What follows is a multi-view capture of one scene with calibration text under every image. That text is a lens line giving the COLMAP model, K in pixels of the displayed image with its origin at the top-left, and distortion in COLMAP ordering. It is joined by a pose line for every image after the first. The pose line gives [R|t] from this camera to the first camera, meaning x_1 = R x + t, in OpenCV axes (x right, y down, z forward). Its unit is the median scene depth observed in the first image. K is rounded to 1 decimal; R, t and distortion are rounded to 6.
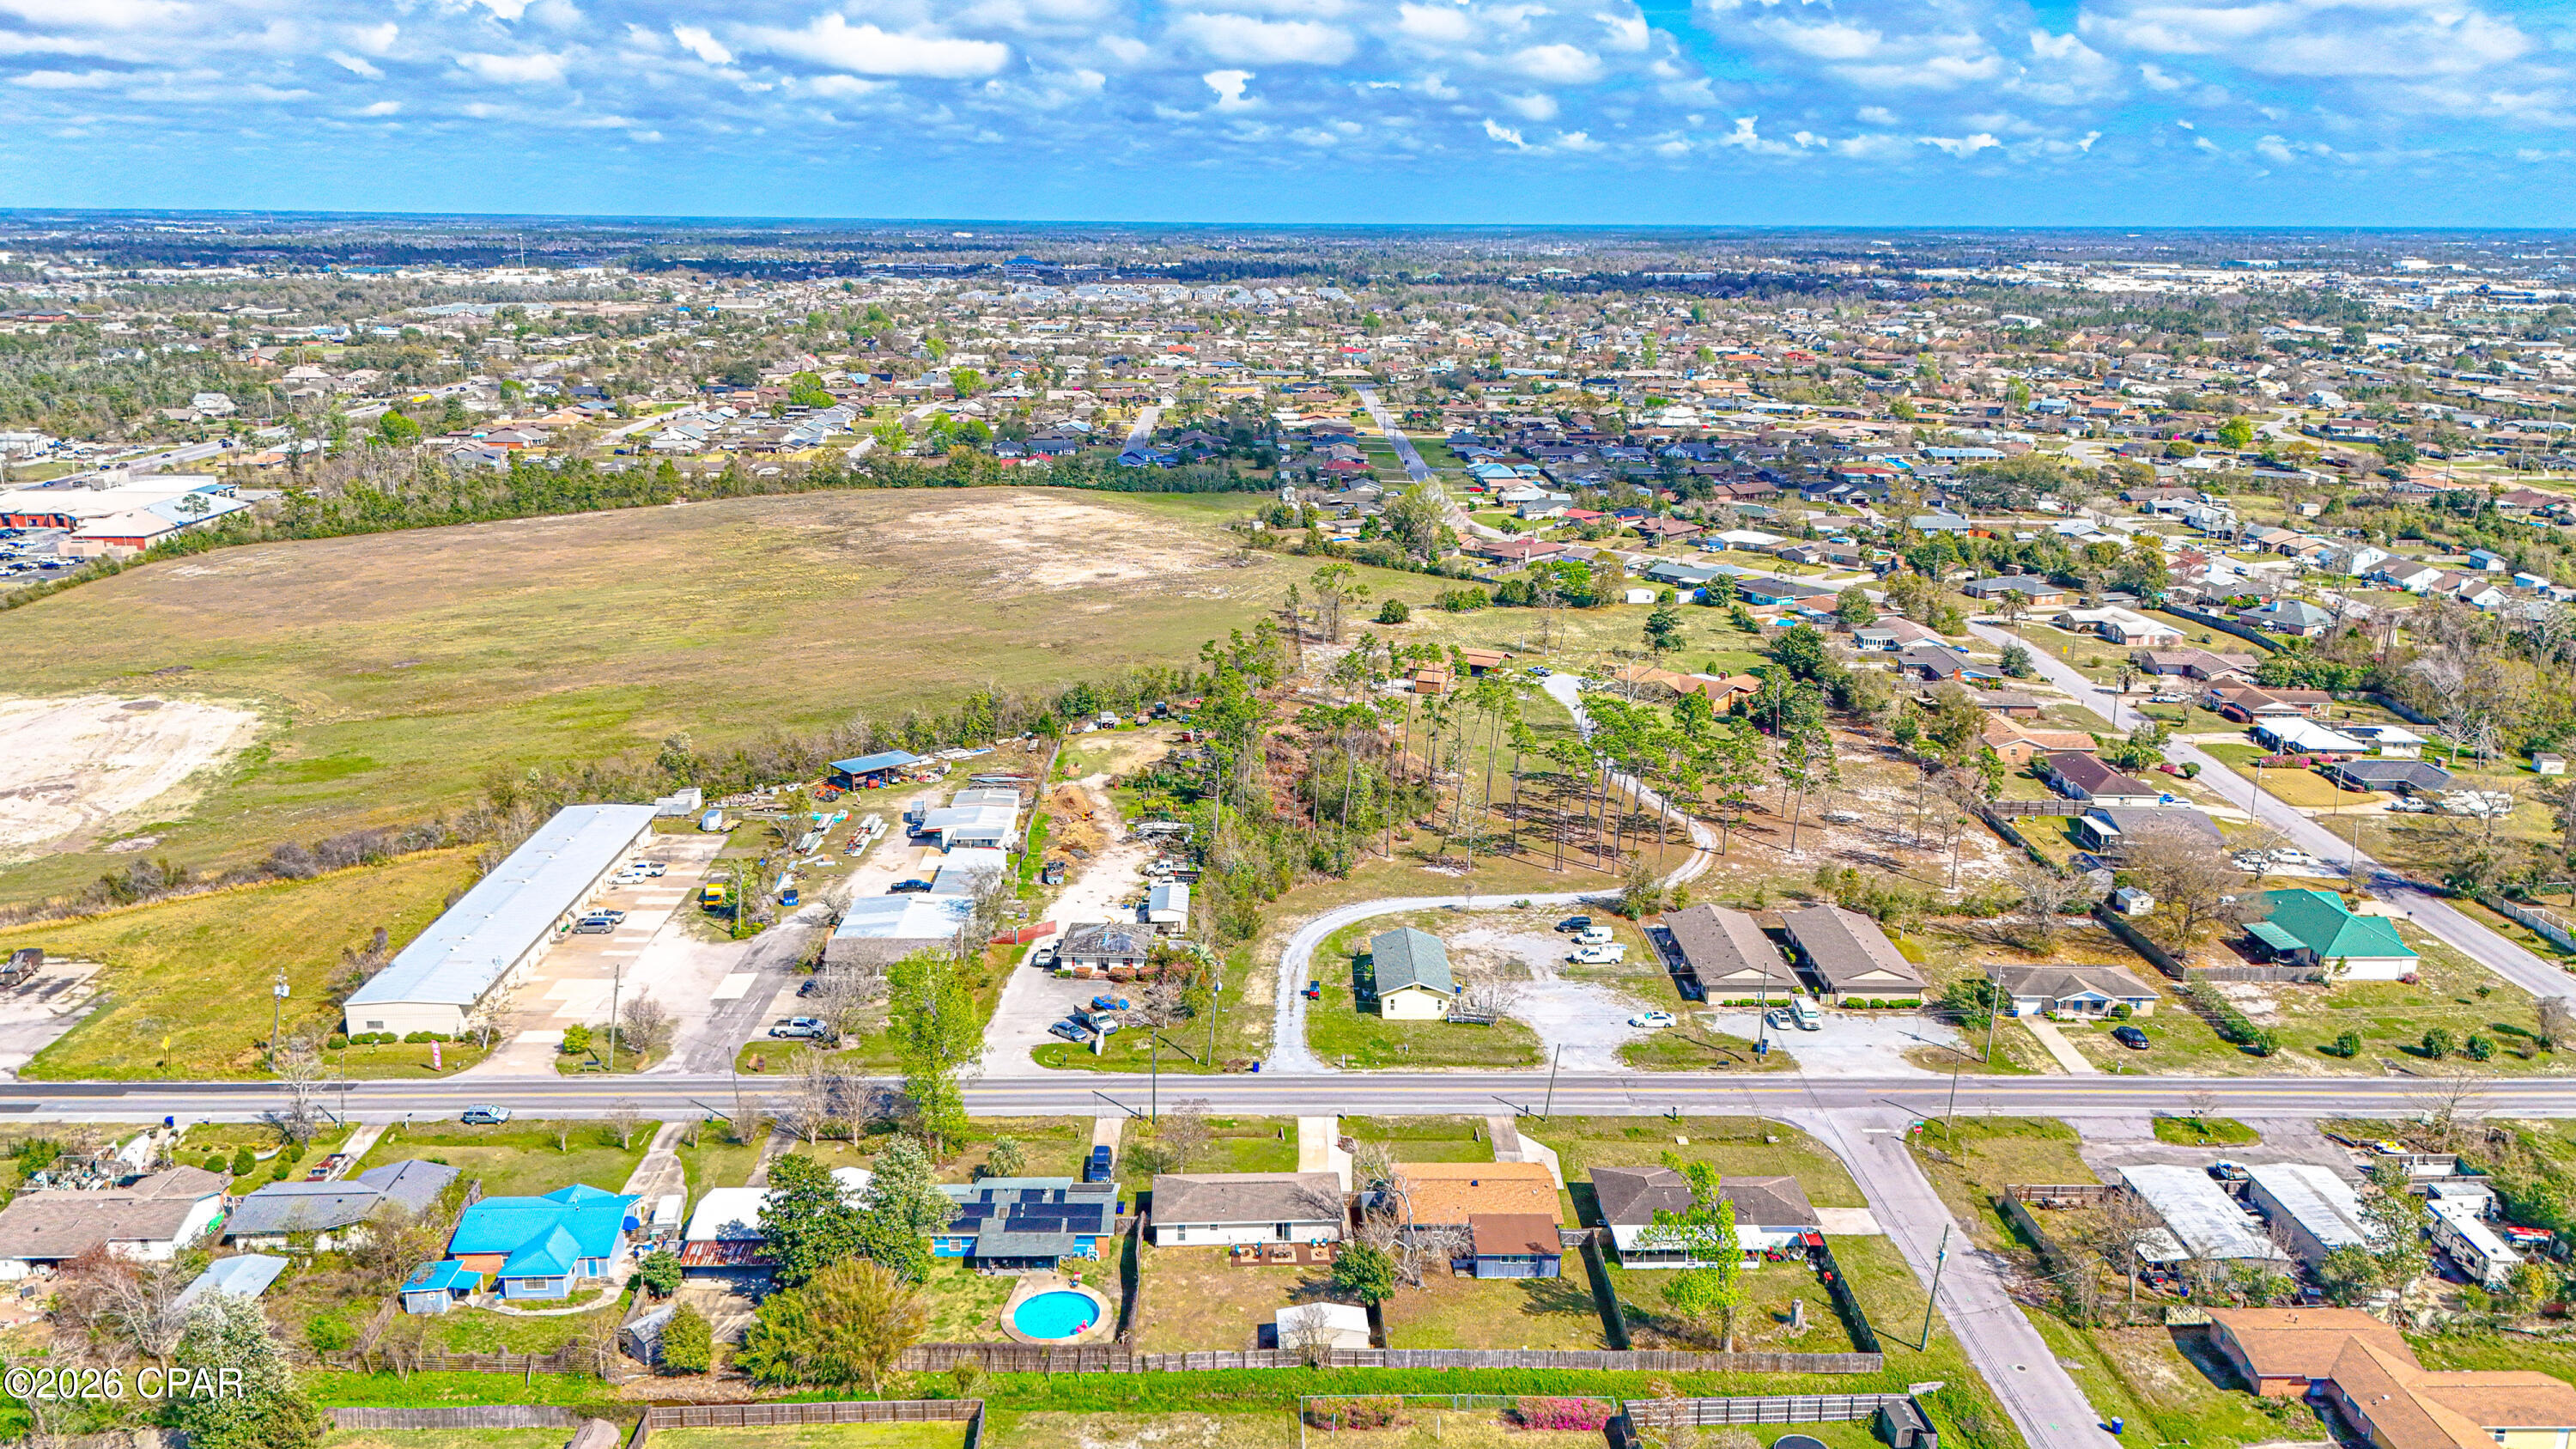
lens RADIAL K [[1898.1, 0, 1285.1], [0, 1898.1, 699.5], [0, 0, 1]] dist [0.110663, -0.131931]
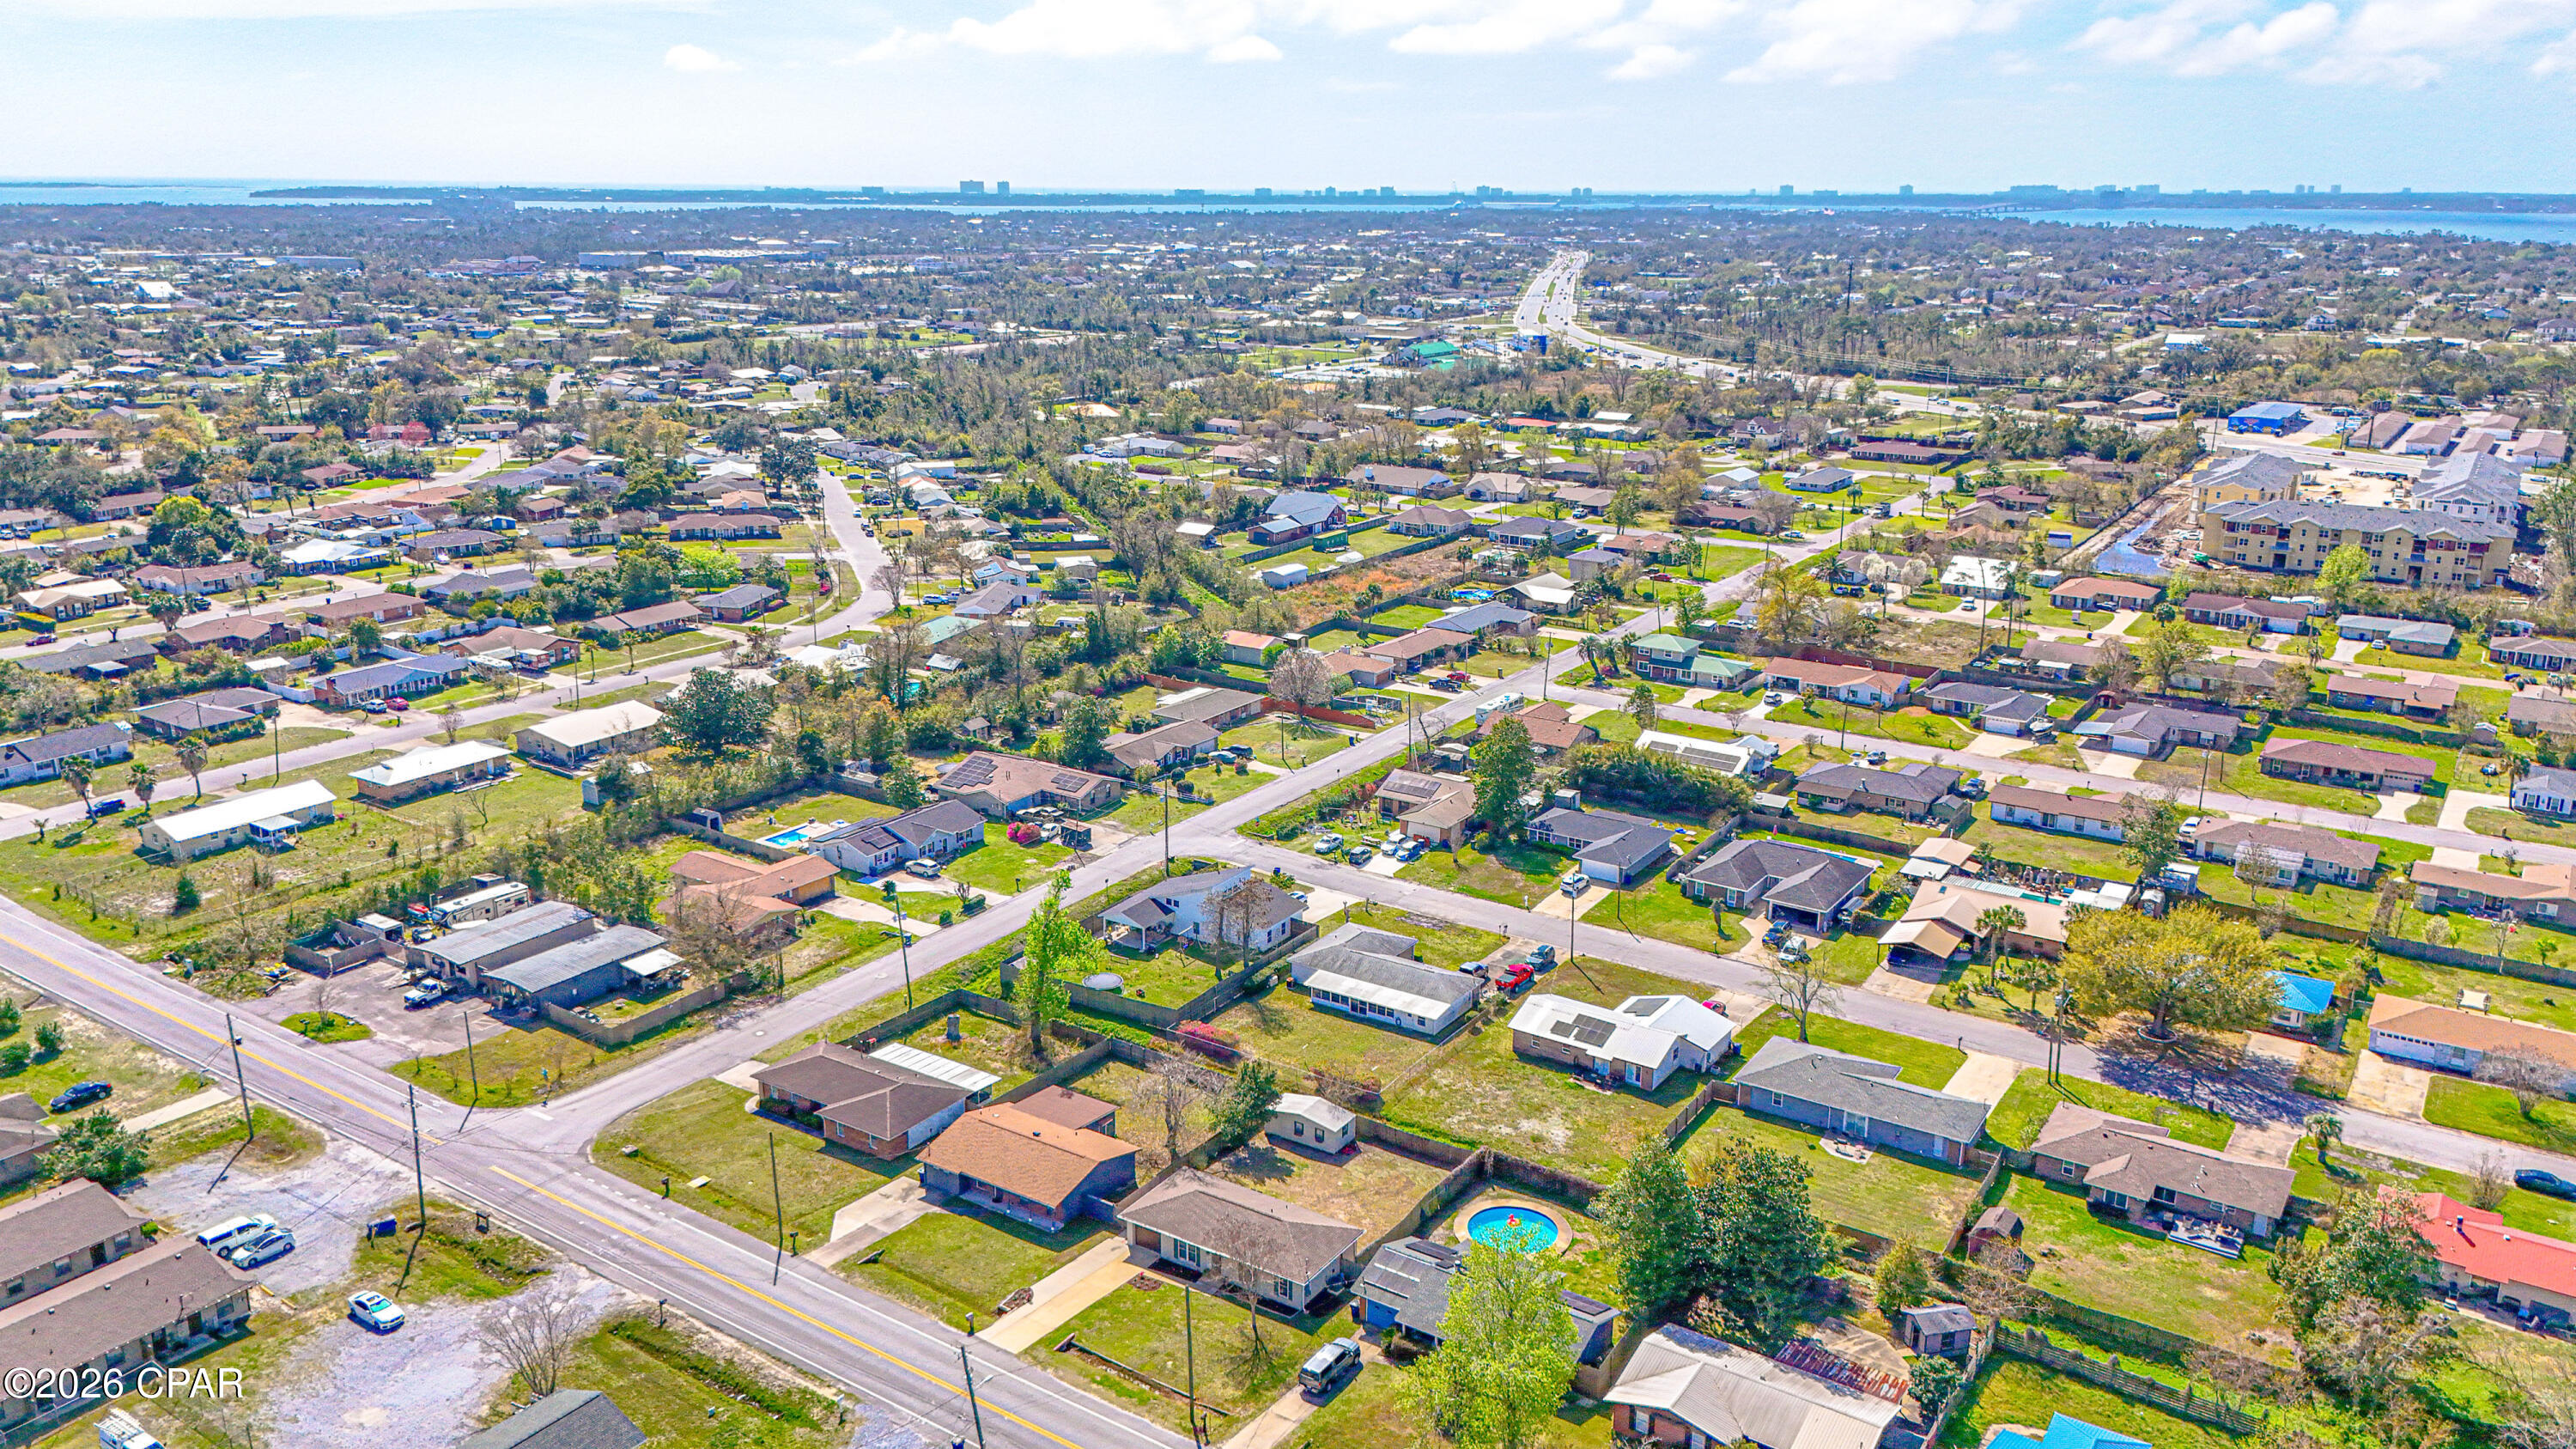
lens RADIAL K [[1906.8, 0, 1289.9], [0, 1906.8, 671.5], [0, 0, 1]] dist [0.105995, -0.132232]
pose [[-0.820088, -0.155037, 0.550834, -0.309087], [0.127304, 0.889046, 0.439762, -0.217281], [-0.557897, 0.430767, -0.709359, 0.977169]]
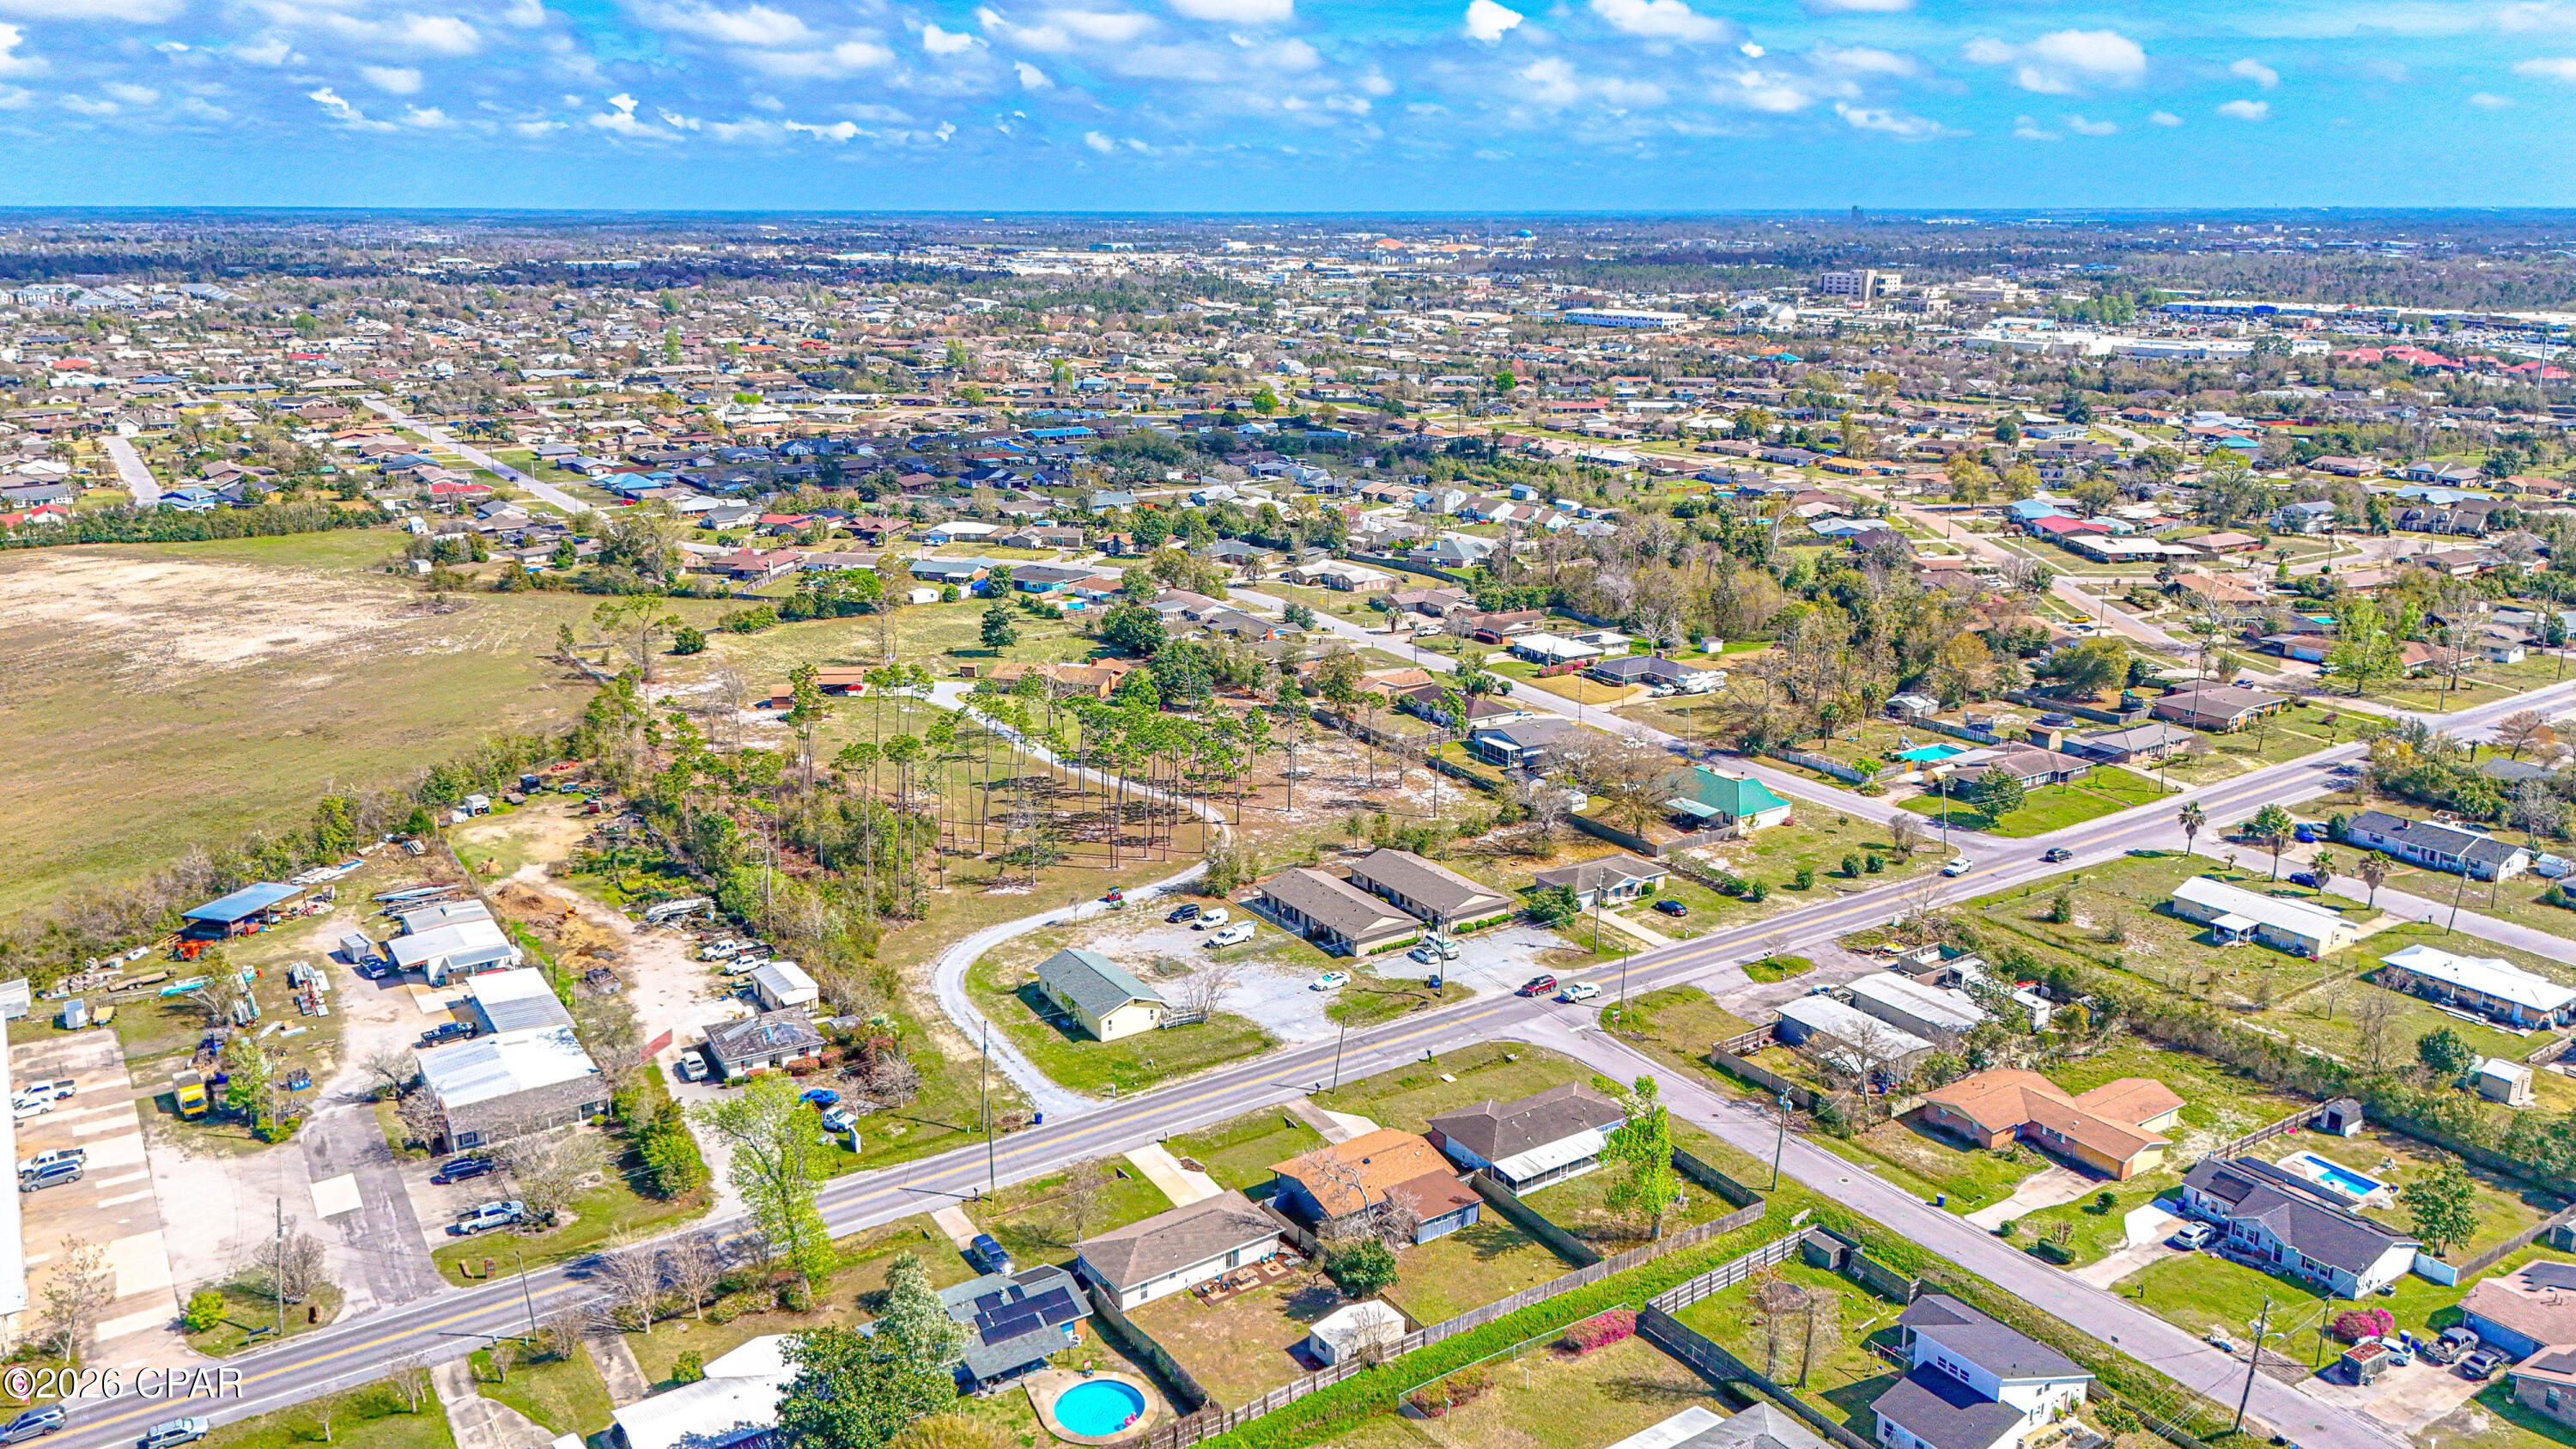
lens RADIAL K [[1896.1, 0, 1288.0], [0, 1896.1, 724.5], [0, 0, 1]] dist [0.078195, -0.069923]
pose [[0.846643, -0.148323, 0.511074, -0.284347], [0.137733, 0.988724, 0.058777, -0.032966], [-0.514029, 0.020629, 0.857525, 0.082088]]
